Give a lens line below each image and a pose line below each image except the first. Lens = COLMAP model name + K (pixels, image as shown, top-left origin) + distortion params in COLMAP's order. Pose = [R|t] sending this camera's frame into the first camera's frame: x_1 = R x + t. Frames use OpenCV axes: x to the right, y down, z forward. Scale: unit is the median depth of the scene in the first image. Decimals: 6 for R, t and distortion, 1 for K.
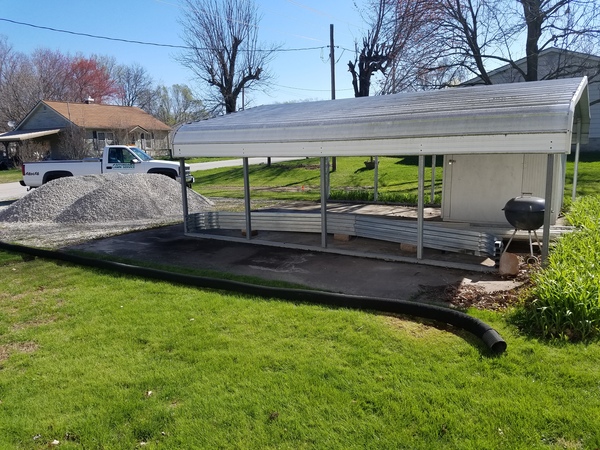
lens RADIAL K [[458.6, 0, 307.6], [0, 458.6, 219.8], [0, 0, 1]] dist [0.211375, -0.317452]
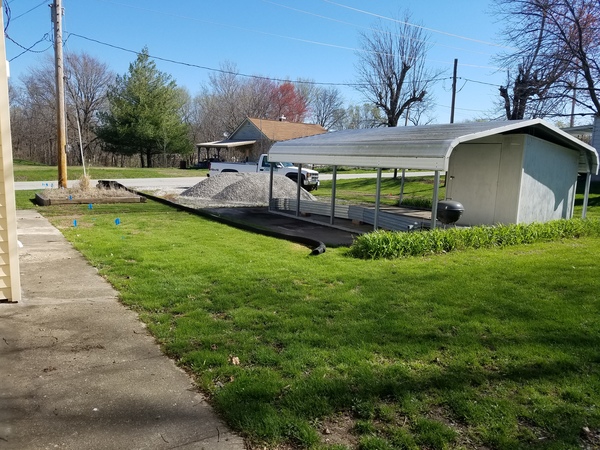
lens RADIAL K [[458.6, 0, 307.6], [0, 458.6, 219.8], [0, 0, 1]] dist [0.211375, -0.317452]
pose [[0.916986, 0.115275, -0.381902, 0.112861], [-0.128088, 0.991729, -0.008207, 0.014284], [0.377797, 0.056442, 0.924166, -0.093730]]
